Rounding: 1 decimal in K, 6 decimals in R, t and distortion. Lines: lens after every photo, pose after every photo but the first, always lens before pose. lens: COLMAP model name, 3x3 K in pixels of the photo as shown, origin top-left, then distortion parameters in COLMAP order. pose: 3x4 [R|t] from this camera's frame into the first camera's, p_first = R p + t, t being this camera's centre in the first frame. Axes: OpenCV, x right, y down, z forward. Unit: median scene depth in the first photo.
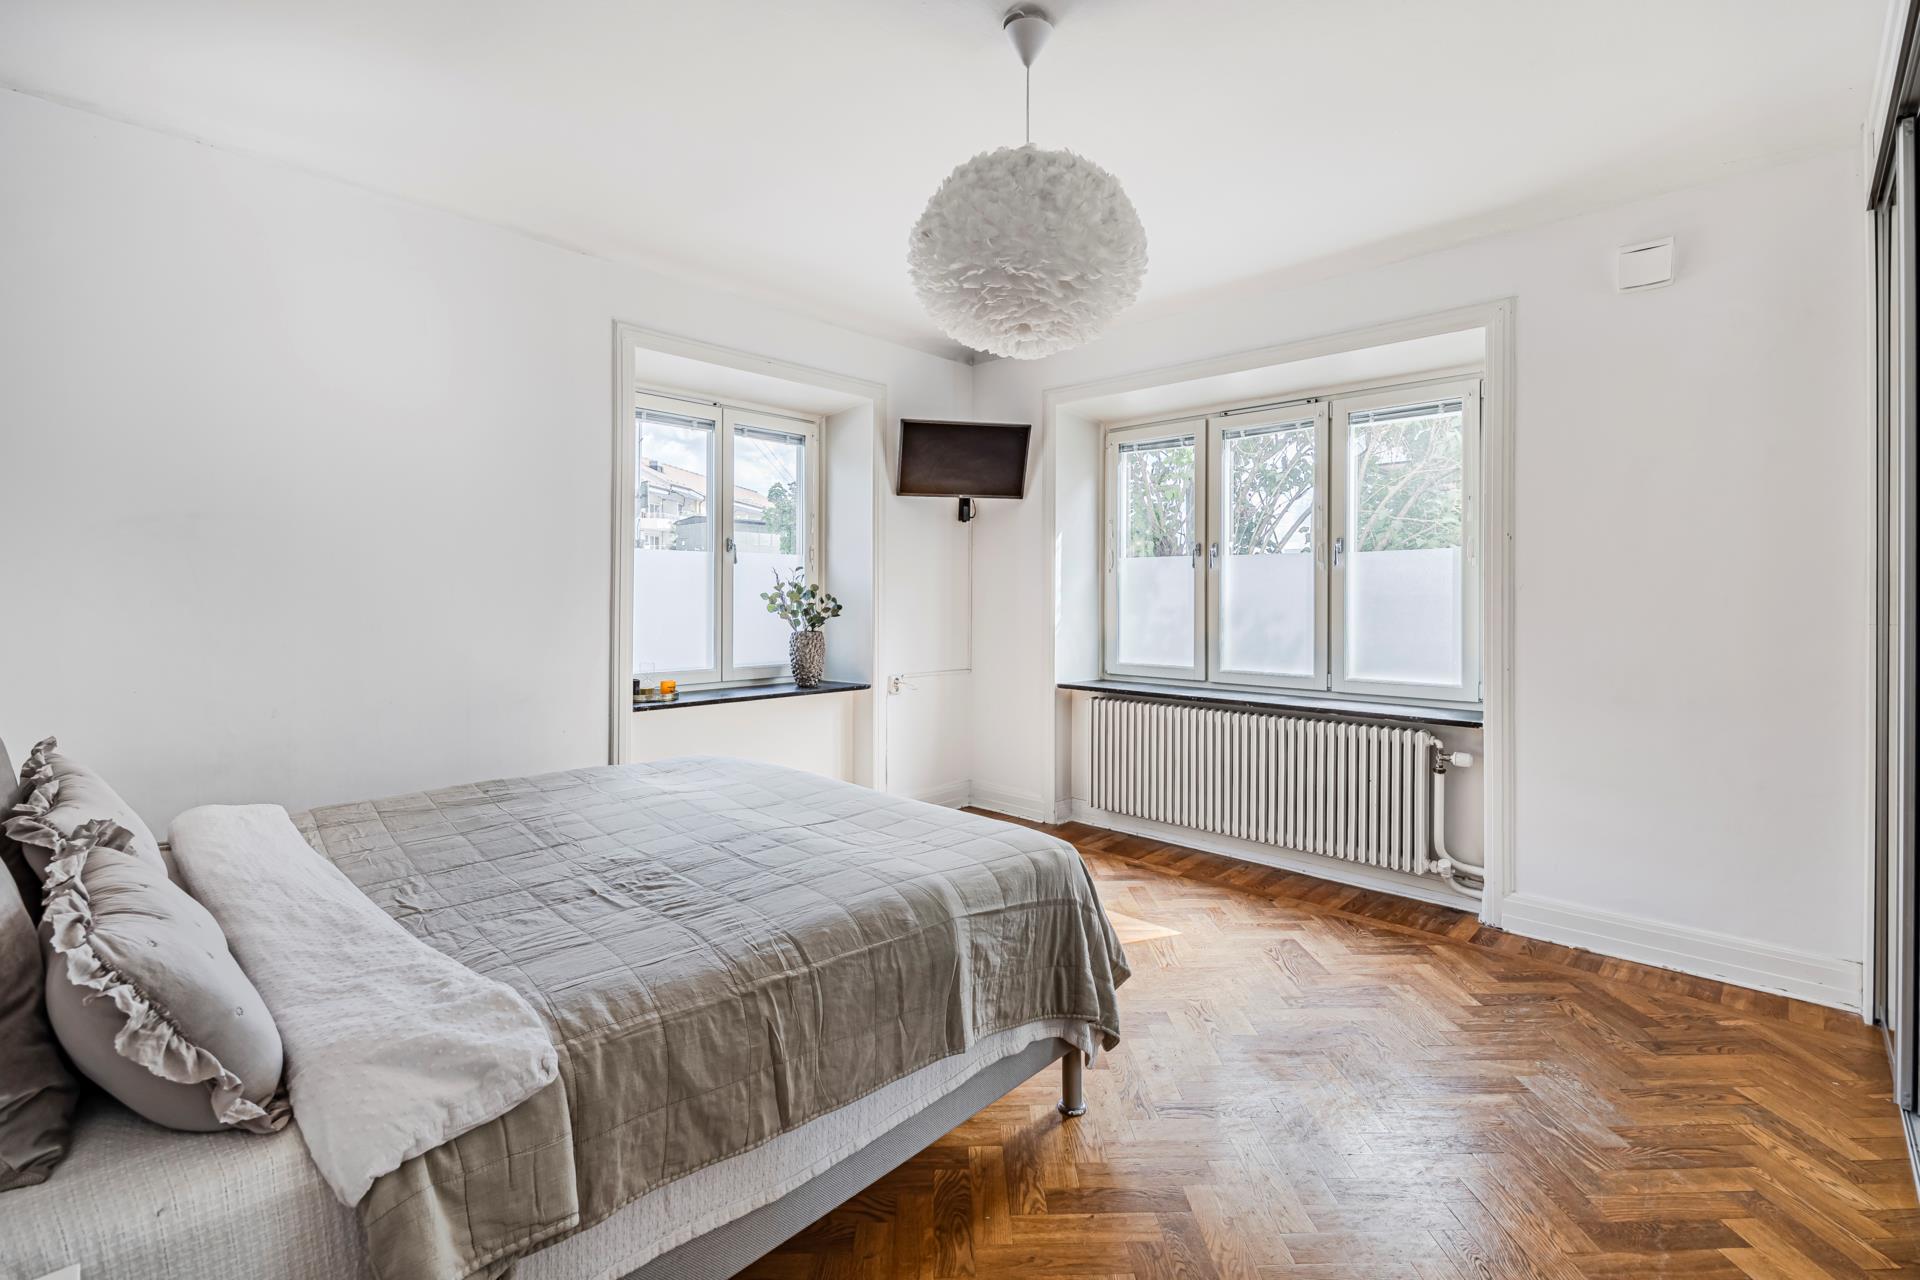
lens RADIAL K [[869.8, 0, 960.5], [0, 869.8, 593.1], [0, 0, 1]] dist [0.001530, 0.000107]
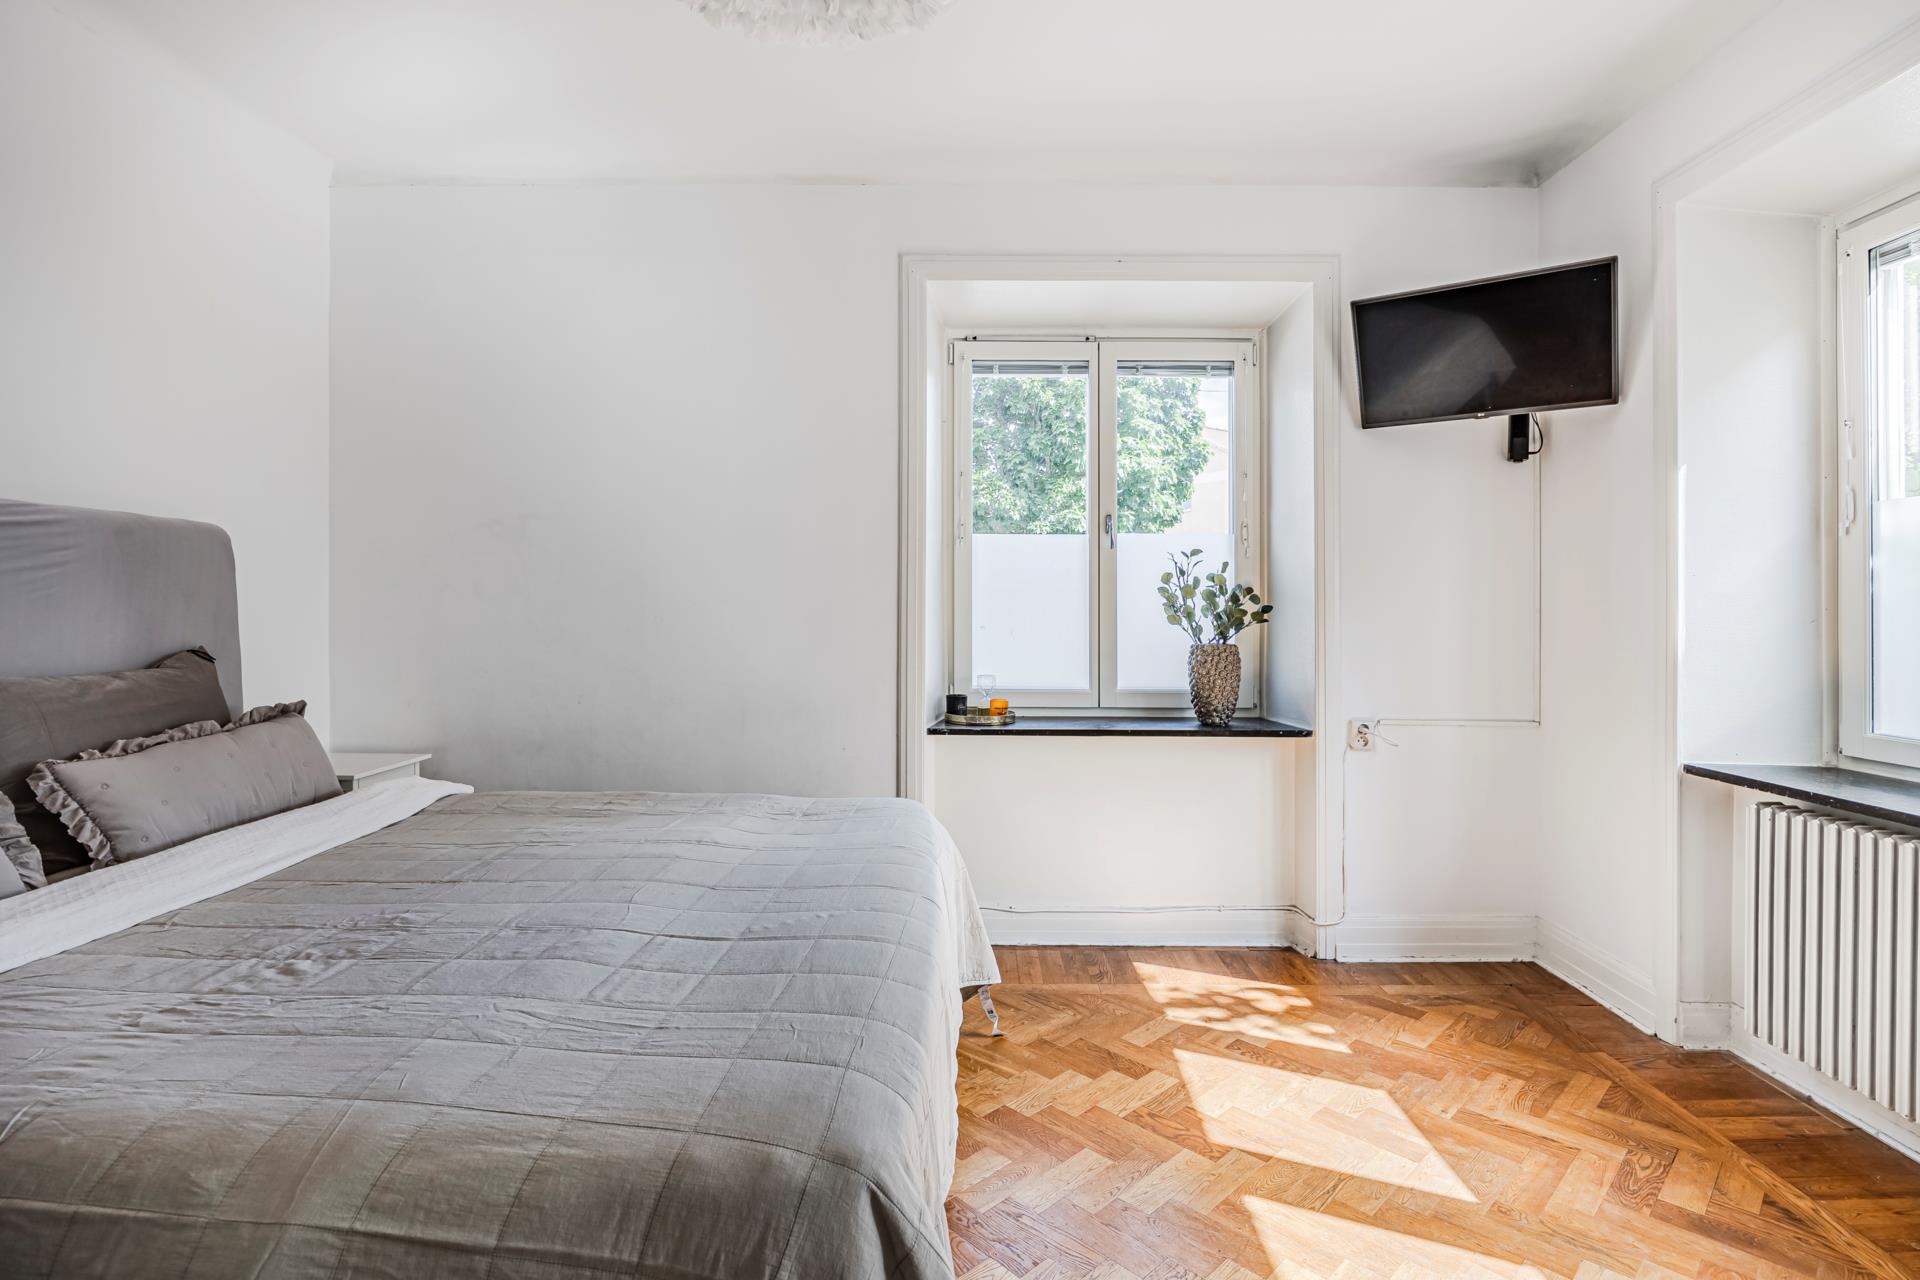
lens RADIAL K [[936.4, 0, 962.7], [0, 936.4, 602.2], [0, 0, 1]] dist [-0.016092, 0.000596]
pose [[0.679327, -0.005682, -0.733814, 0.229422], [-0.000785, 0.999964, -0.008470, 0.017966], [0.733836, 0.006330, 0.679298, 0.356509]]
